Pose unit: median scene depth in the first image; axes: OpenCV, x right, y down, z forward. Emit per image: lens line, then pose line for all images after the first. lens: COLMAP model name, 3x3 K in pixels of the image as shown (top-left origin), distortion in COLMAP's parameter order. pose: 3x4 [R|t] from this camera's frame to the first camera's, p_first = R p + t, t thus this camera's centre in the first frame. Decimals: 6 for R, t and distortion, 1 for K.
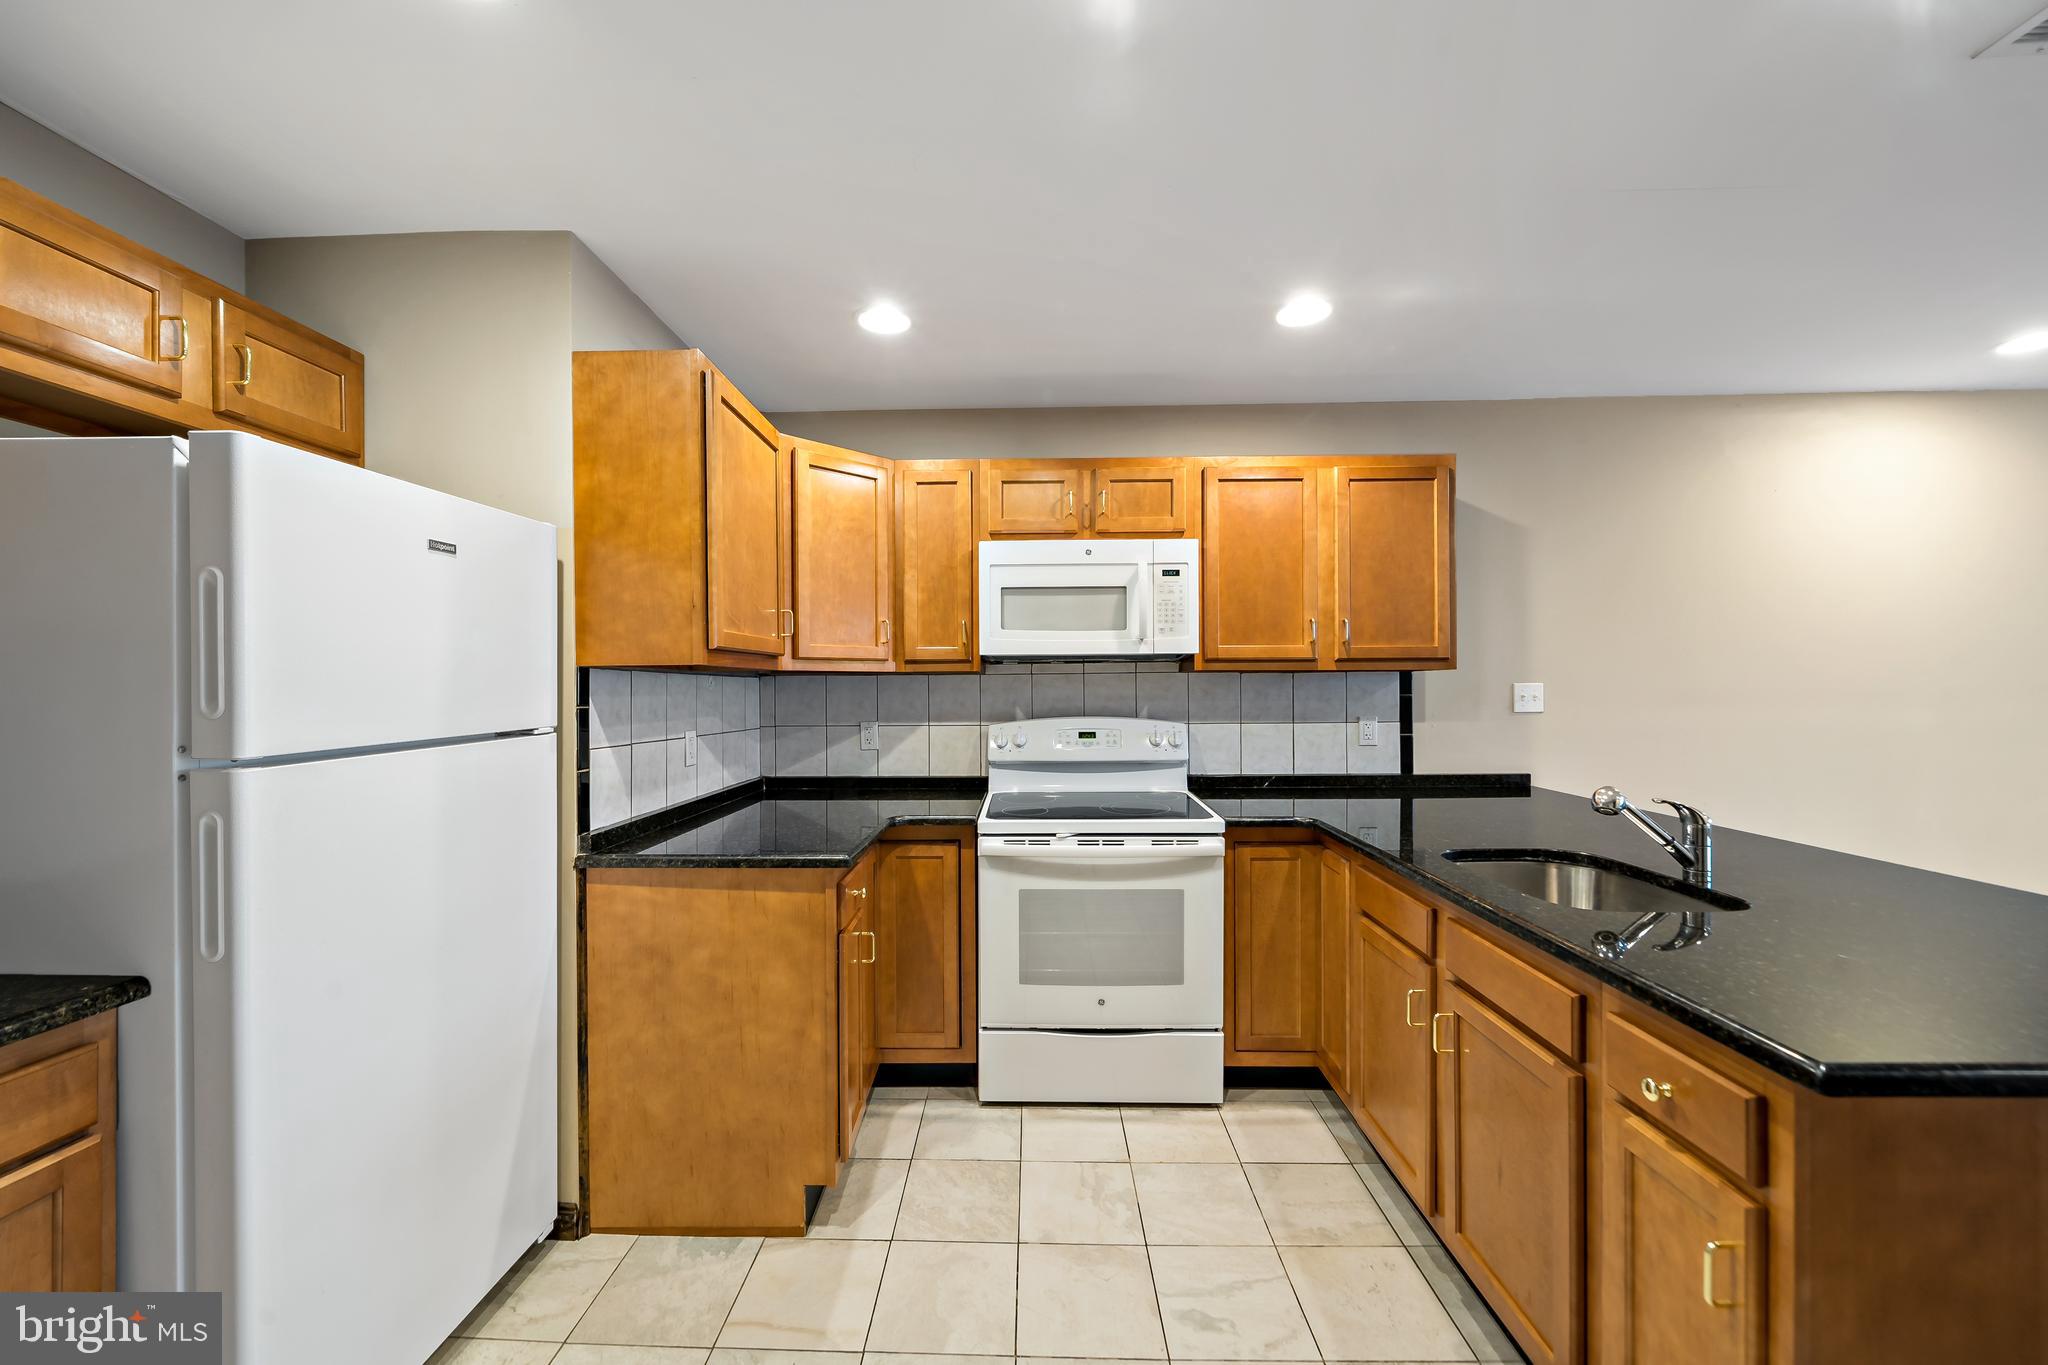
lens RADIAL K [[779.4, 0, 1022.1], [0, 779.4, 688.8], [0, 0, 1]] dist [-0.003564, -0.000010]
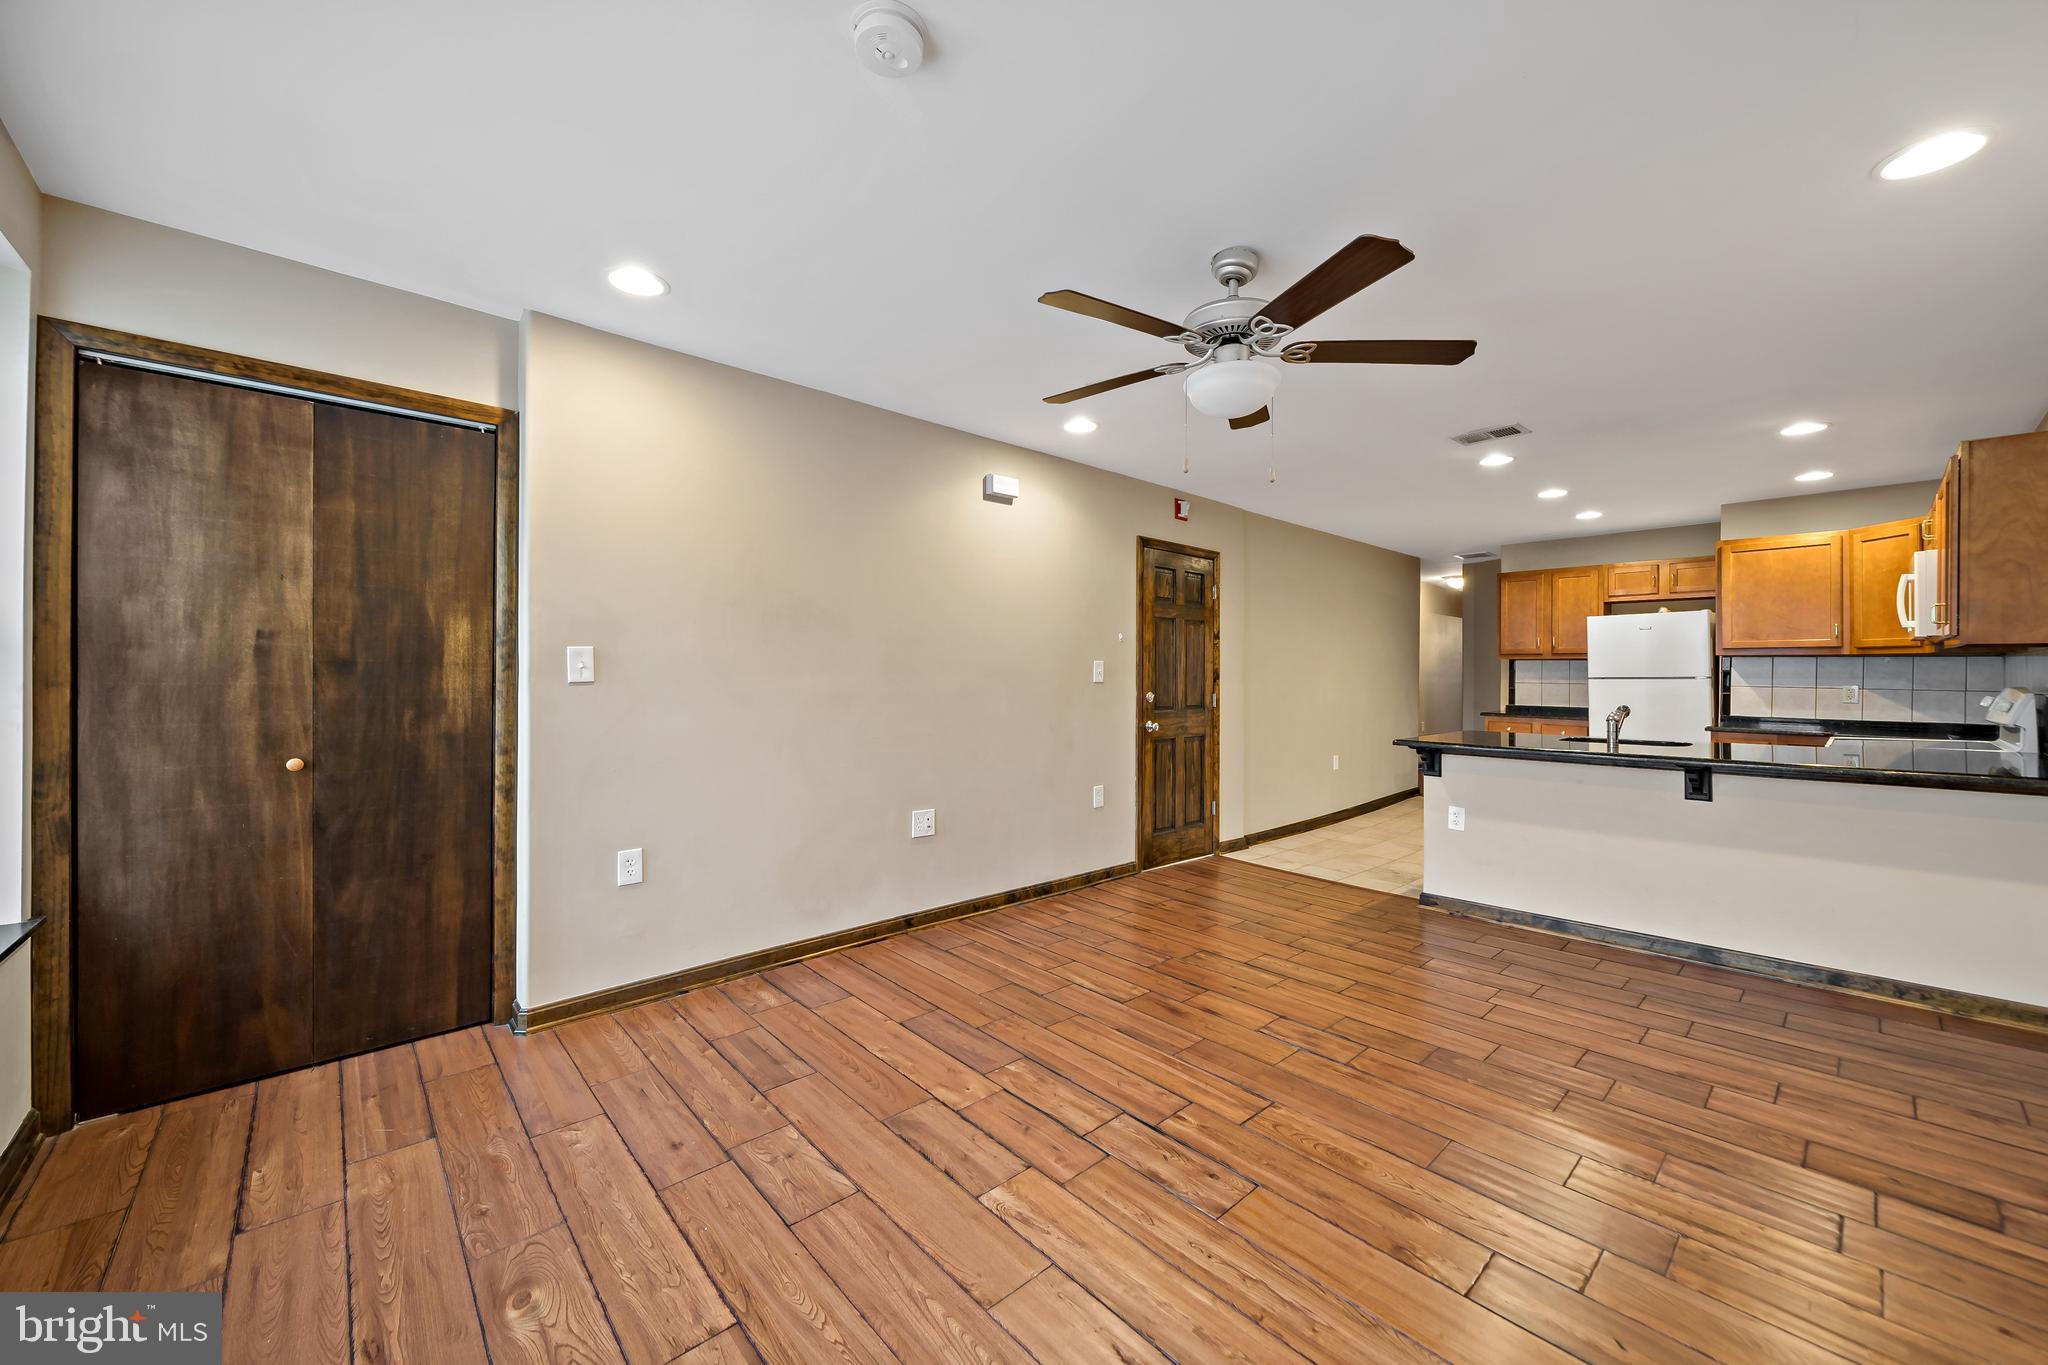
lens RADIAL K [[779.4, 0, 1038.9], [0, 779.4, 679.2], [0, 0, 1]] dist [-0.003564, -0.000010]
pose [[-0.716373, 0.010869, -0.697633, 2.455968], [-0.002090, 0.999841, 0.017723, 0.007810], [0.697714, 0.014155, -0.716236, 0.980596]]
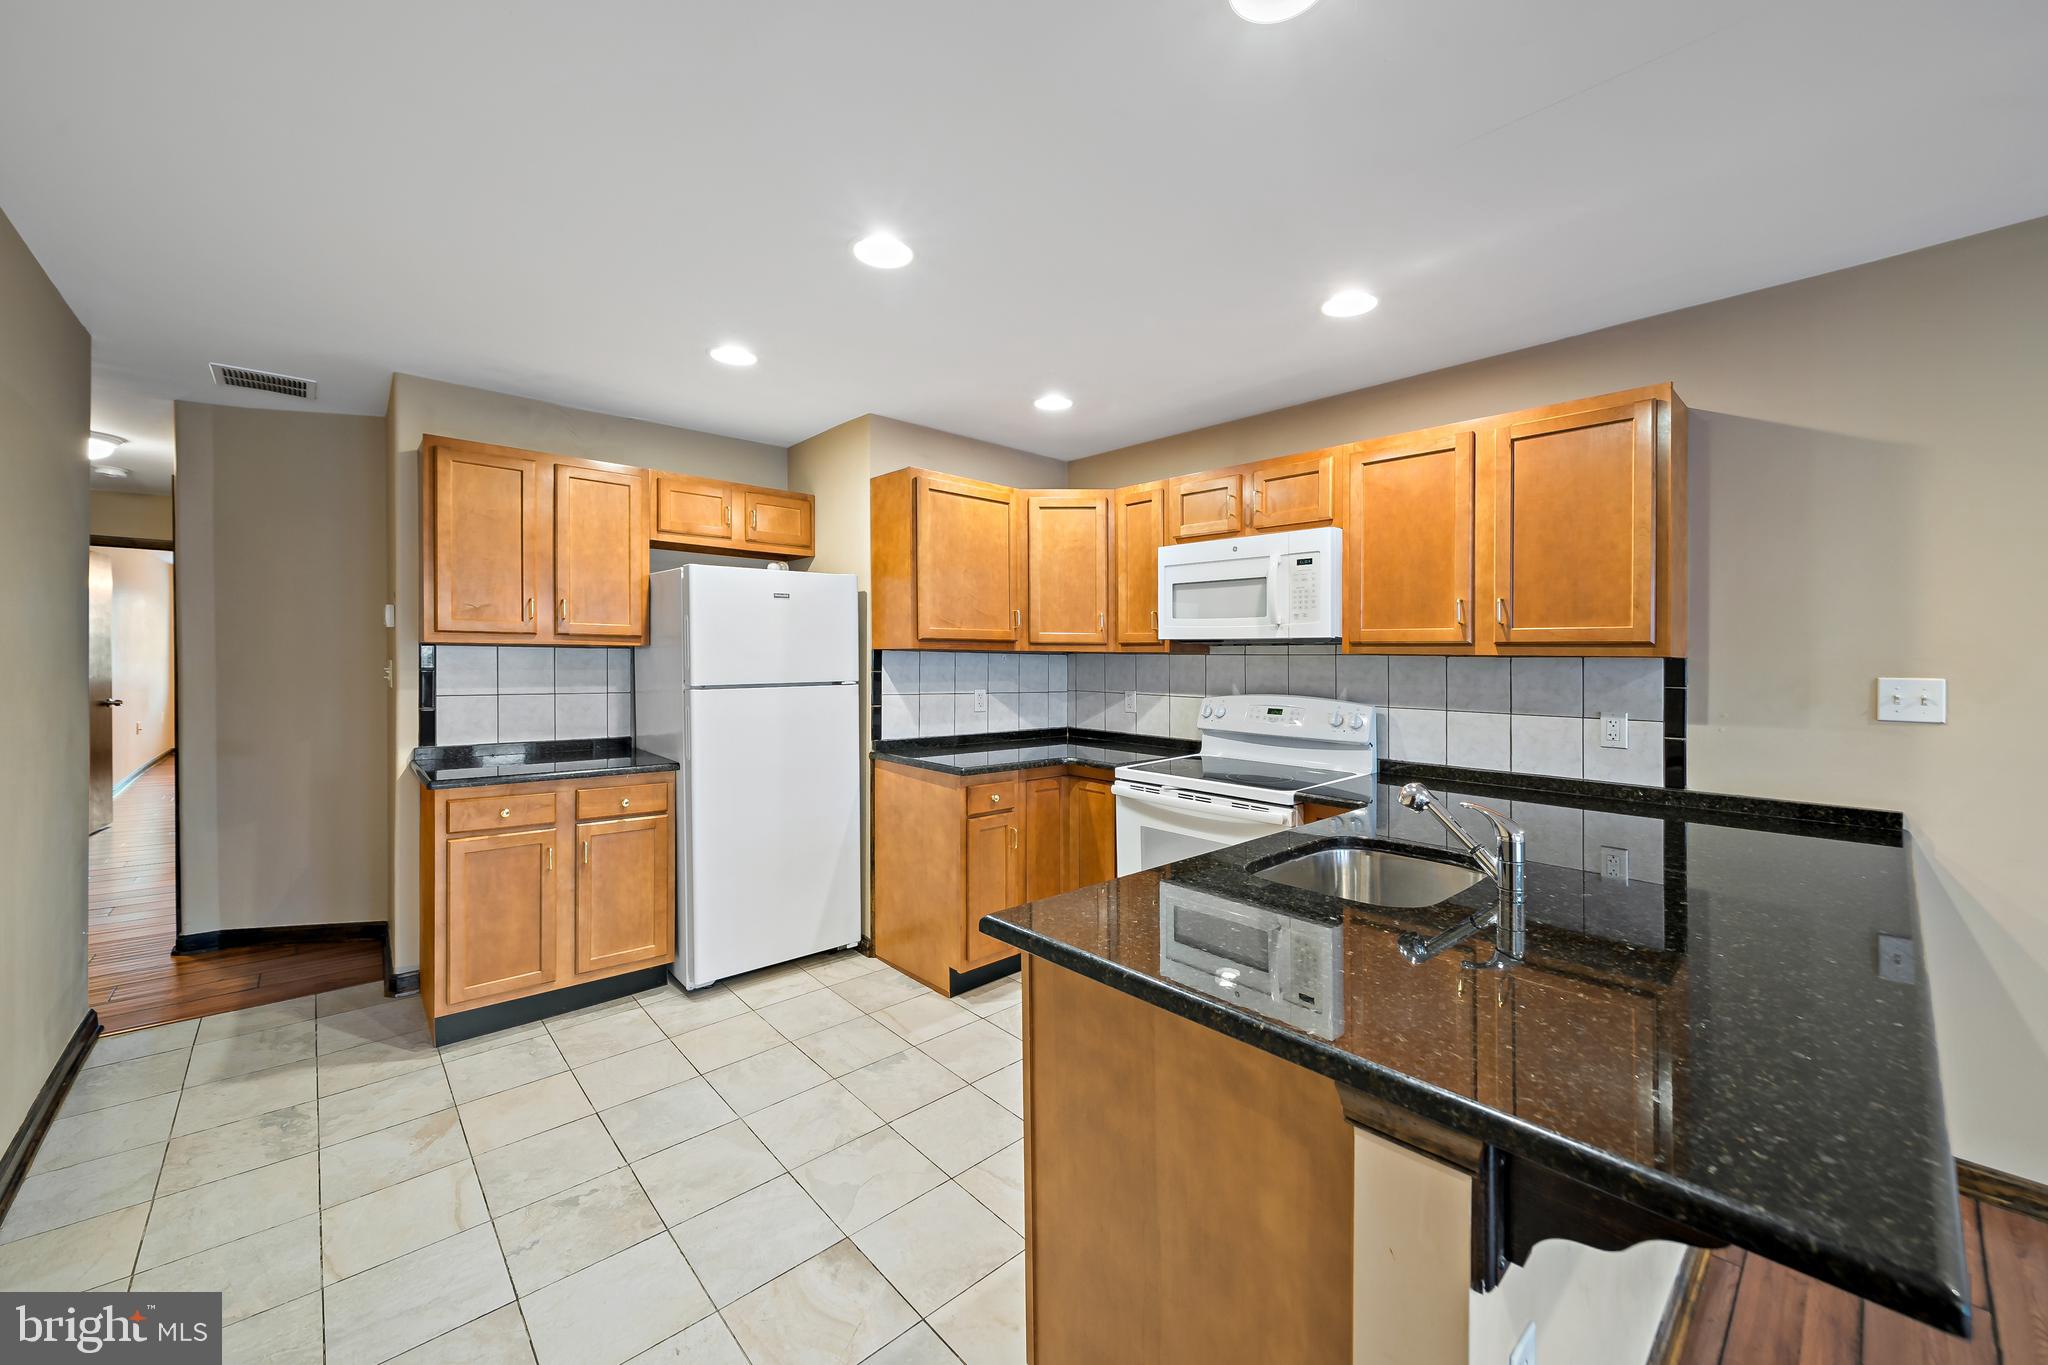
lens RADIAL K [[779.4, 0, 1005.6], [0, 779.4, 671.2], [0, 0, 1]] dist [-0.003564, -0.000010]
pose [[0.683106, 0.027668, -0.729795, 0.746432], [-0.017227, 0.999615, 0.021773, -0.017250], [0.730116, -0.002301, 0.683319, -0.025967]]
